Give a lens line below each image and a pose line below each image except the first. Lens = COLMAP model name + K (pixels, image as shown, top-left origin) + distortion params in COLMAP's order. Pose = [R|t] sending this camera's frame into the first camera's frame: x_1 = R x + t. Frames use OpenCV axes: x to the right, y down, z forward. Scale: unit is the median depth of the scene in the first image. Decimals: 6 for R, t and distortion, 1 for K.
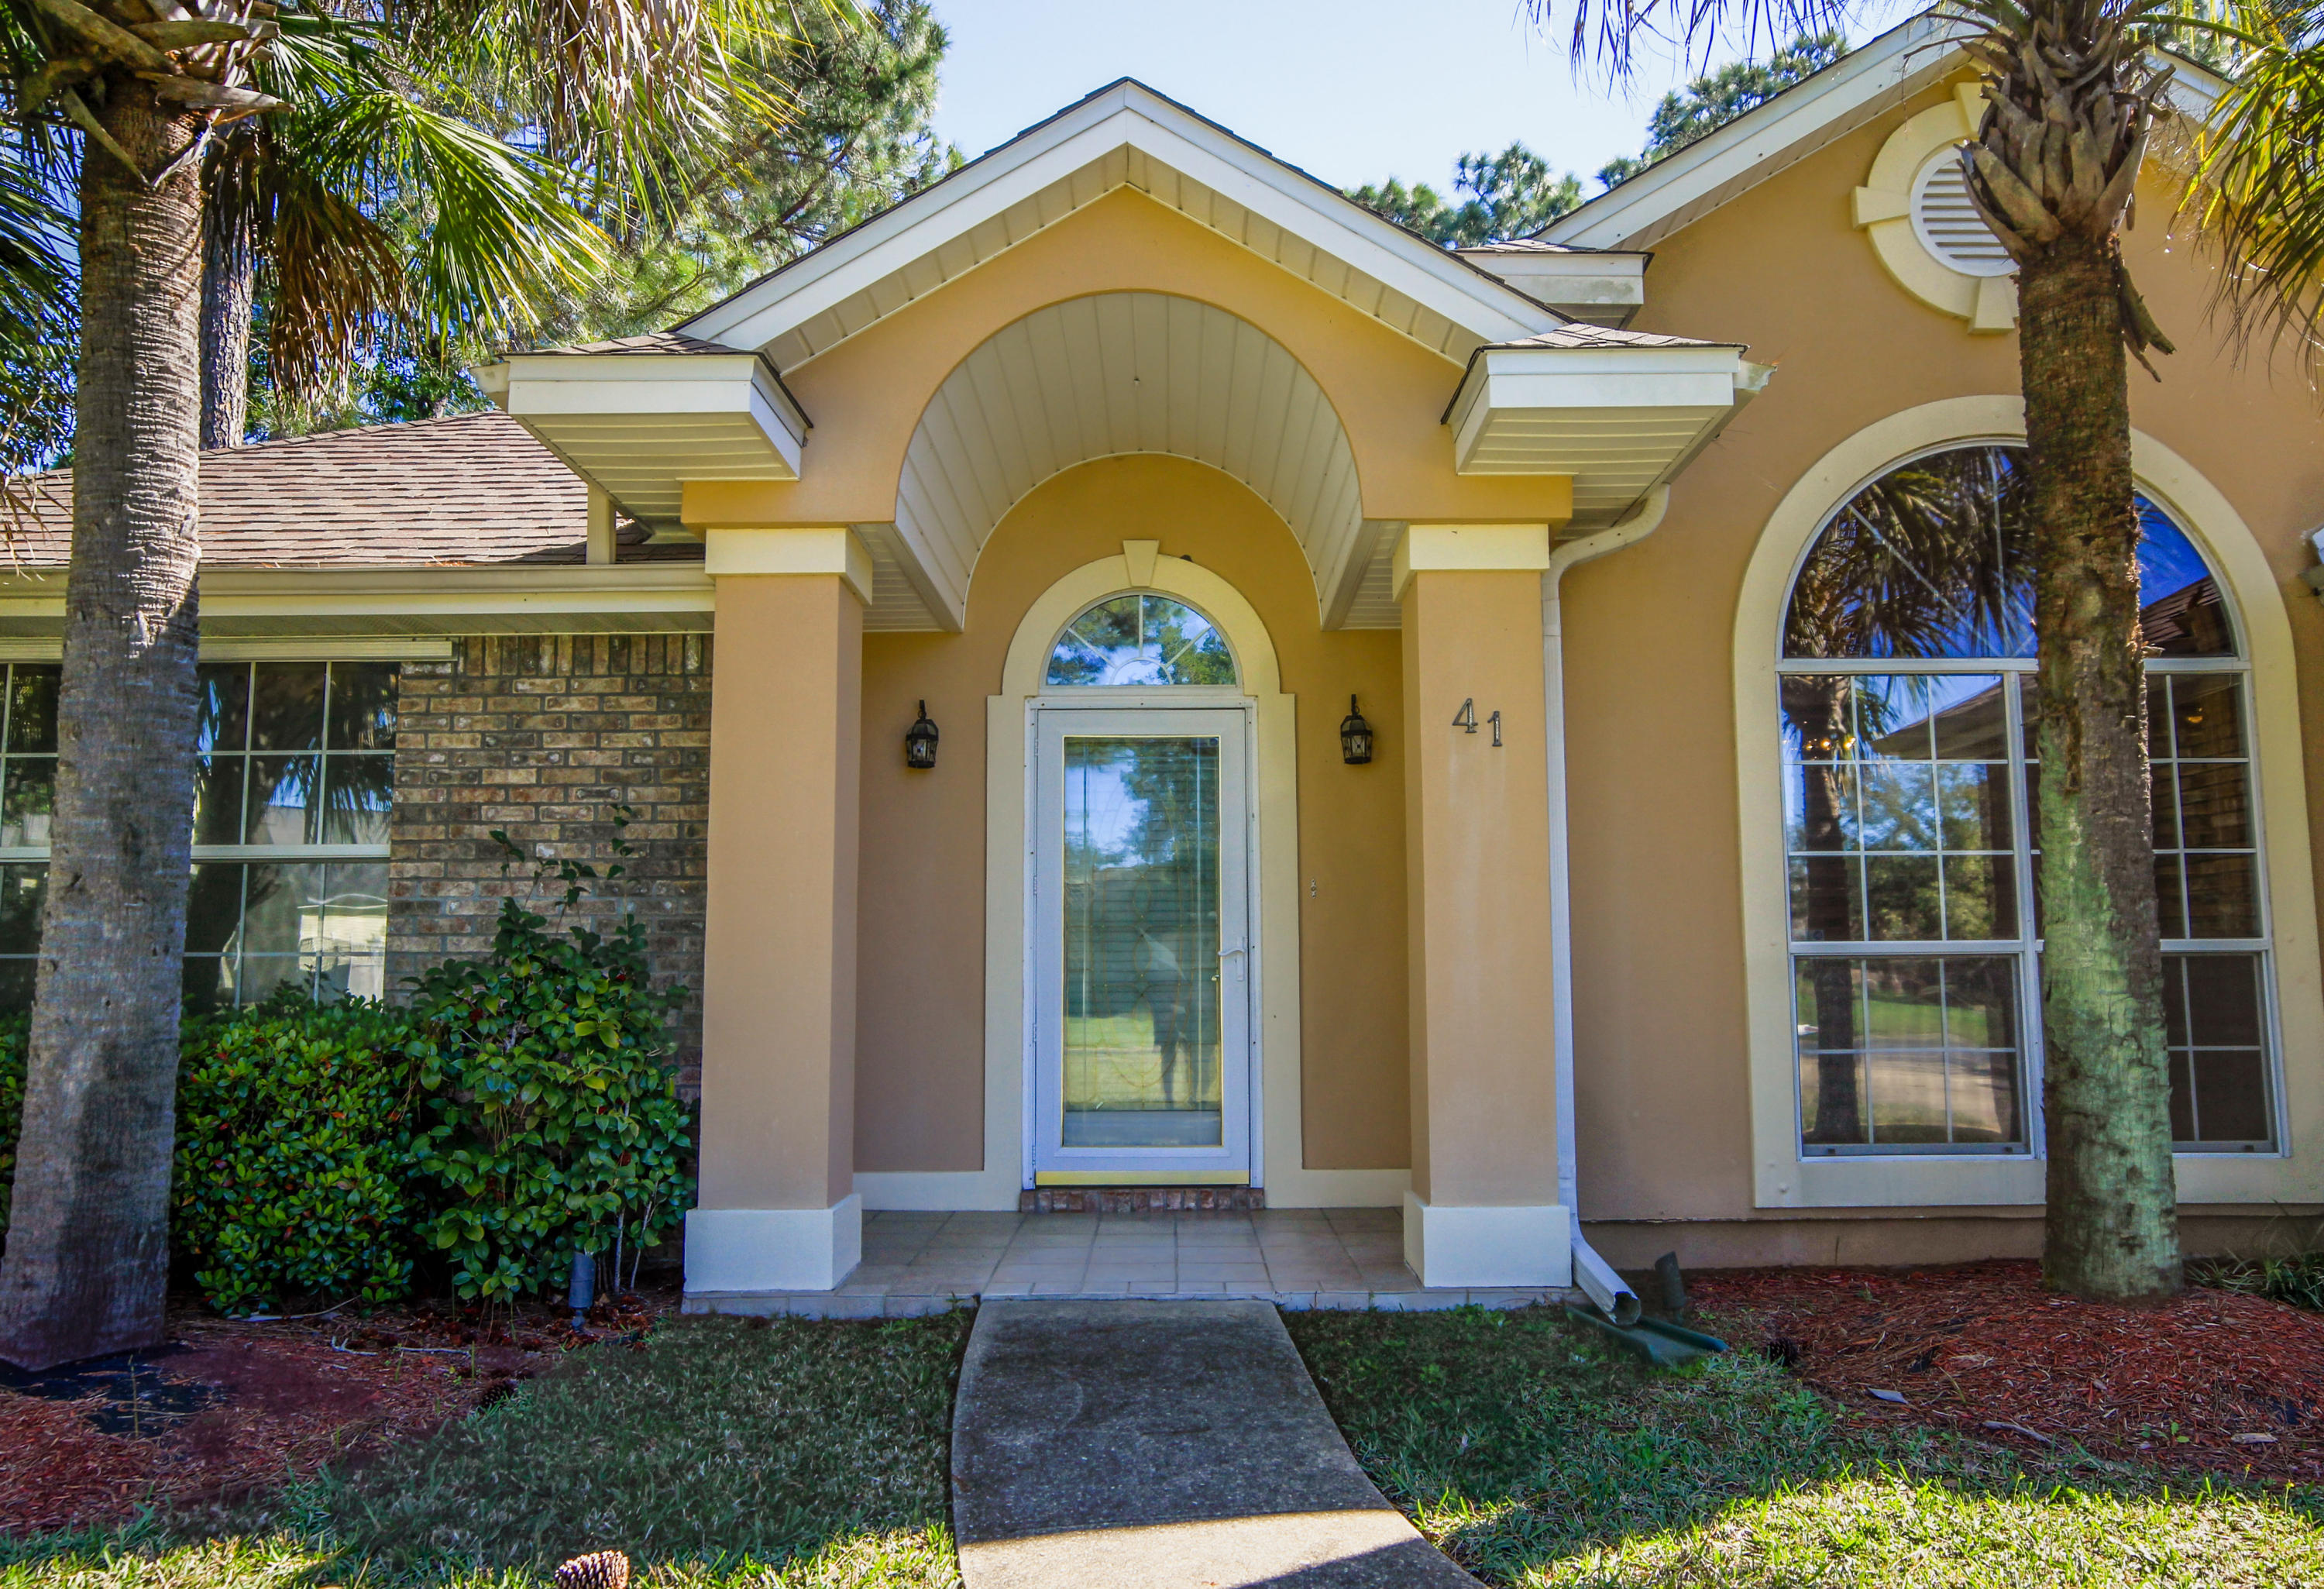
lens RADIAL K [[1591.3, 0, 1162.0], [0, 1591.3, 794.5], [0, 0, 1]] dist [-0.001304, 0.001112]
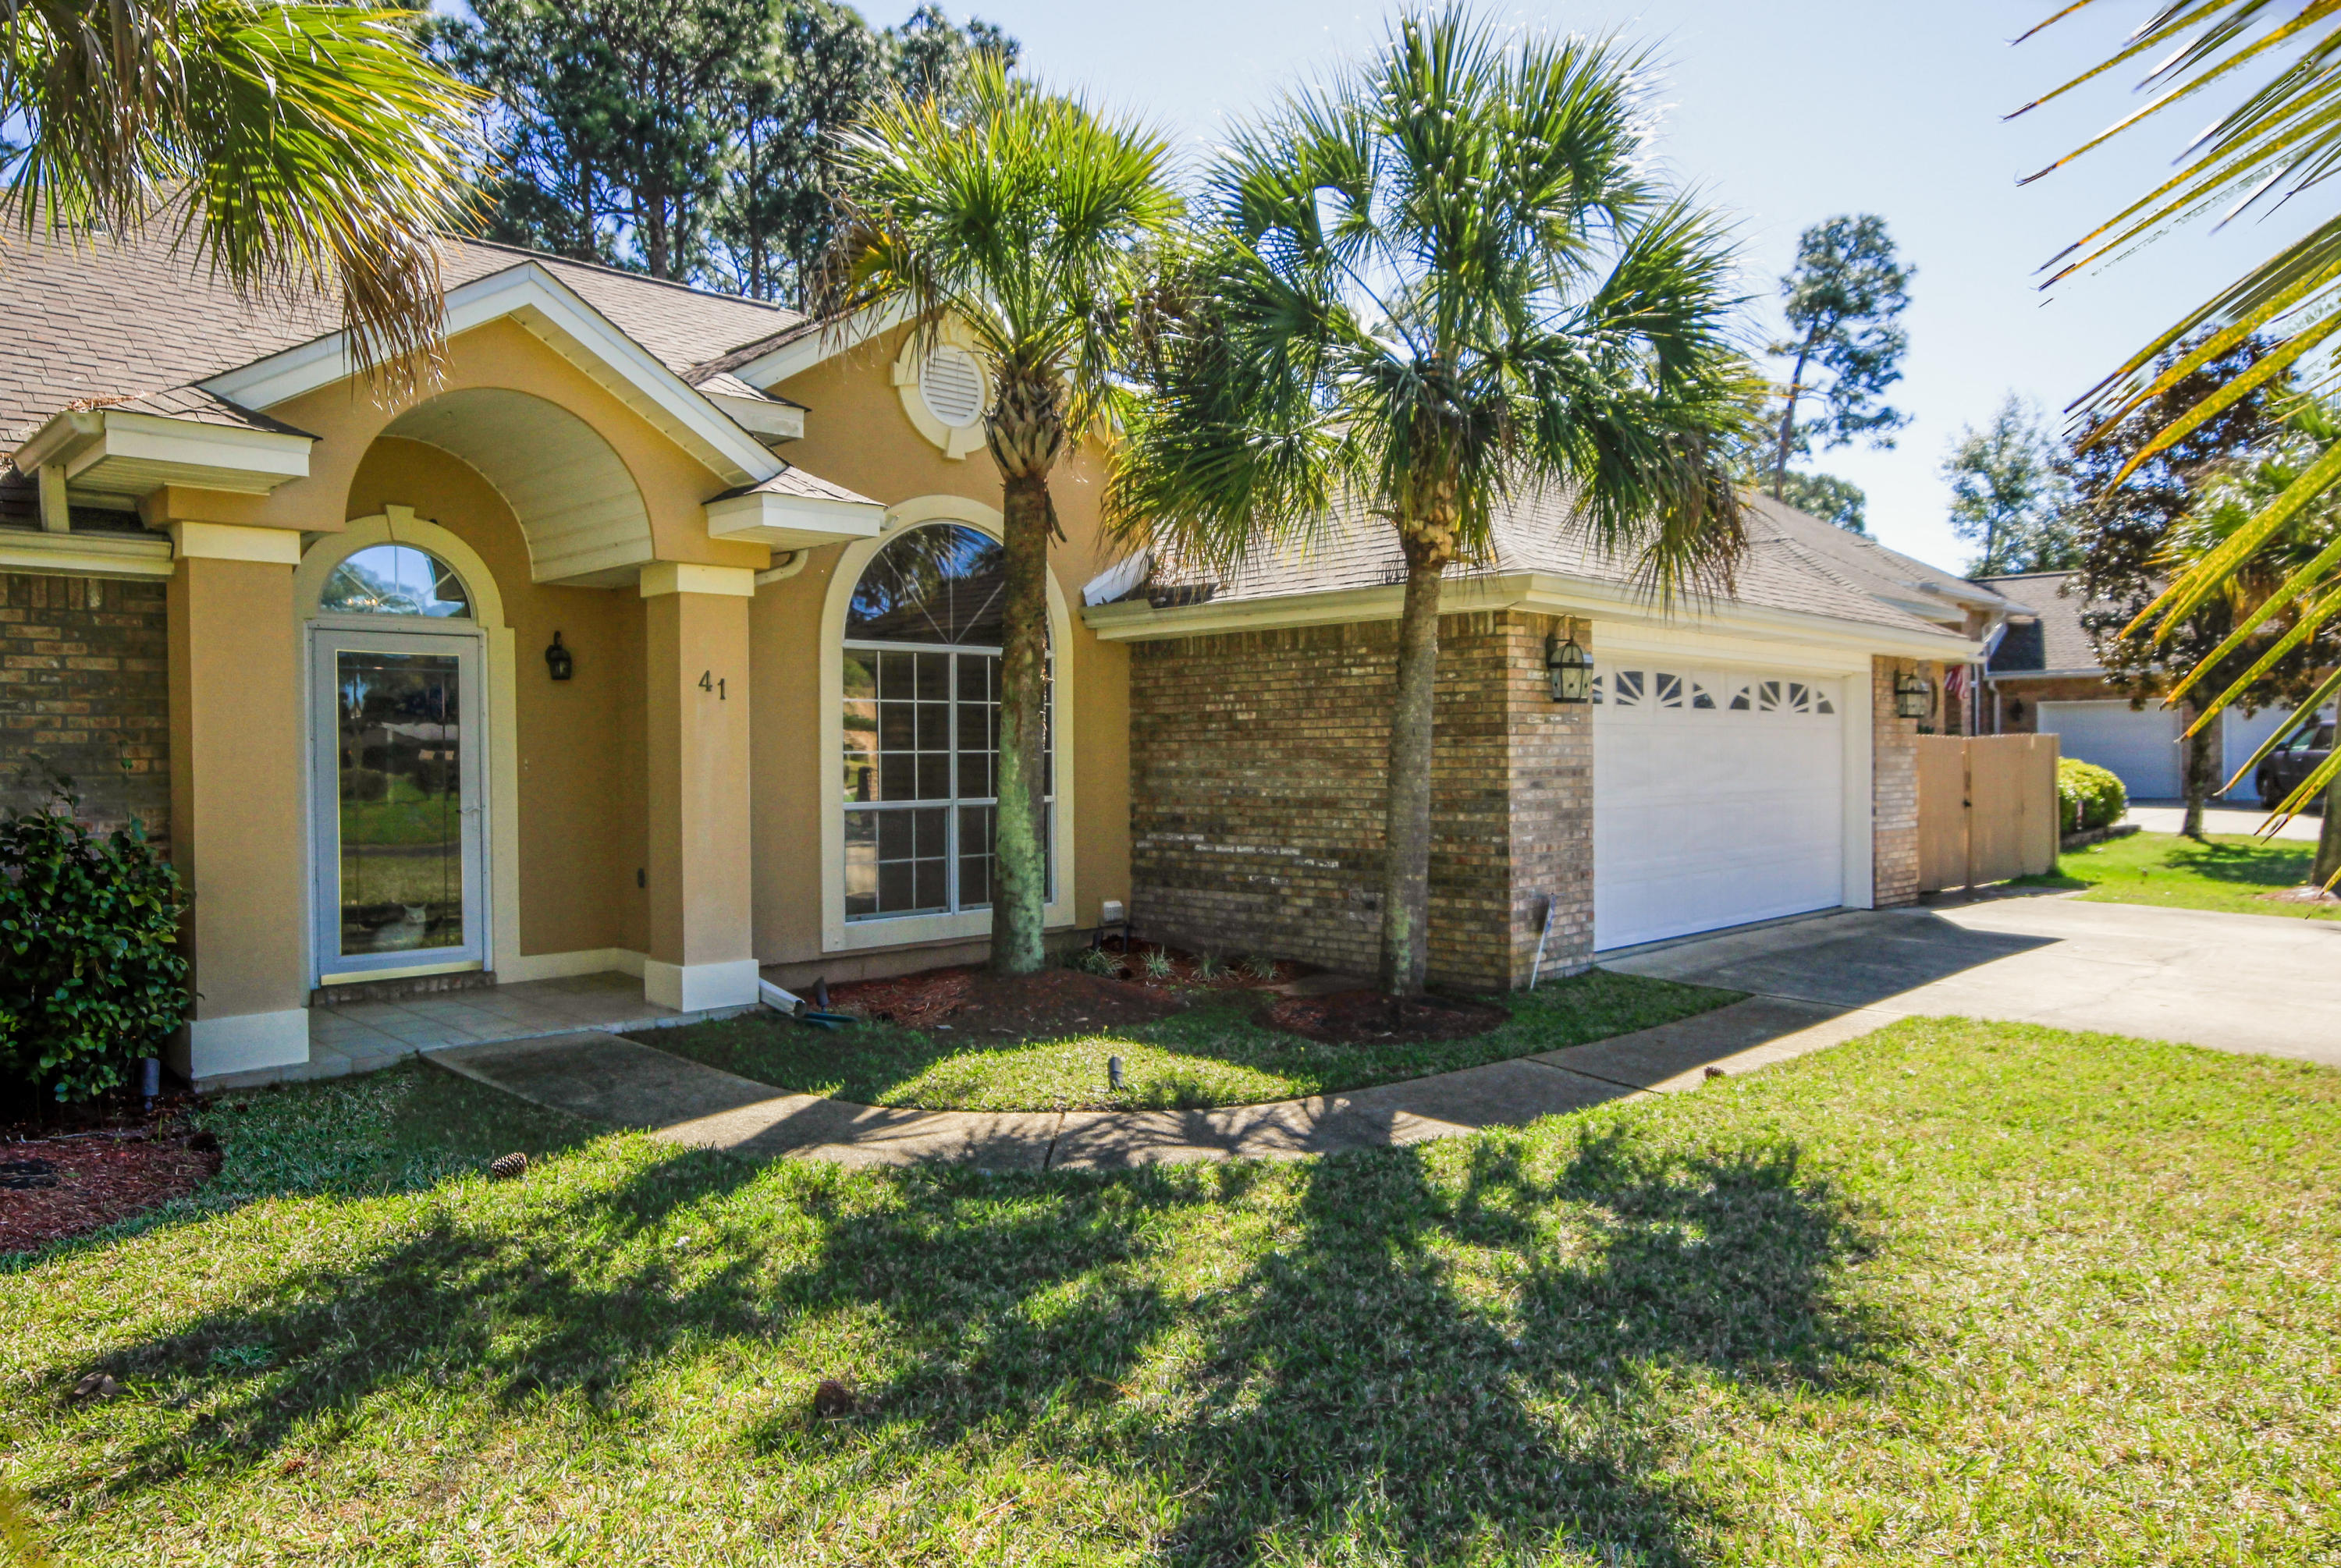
lens RADIAL K [[1552.2, 0, 1179.4], [0, 1552.2, 788.3], [0, 0, 1]] dist [-0.120185, 0.055703]
pose [[0.710573, -0.021967, 0.703281, -0.590282], [-0.077794, 0.990932, 0.109552, -0.152154], [-0.699310, -0.132556, 0.702421, -0.498371]]
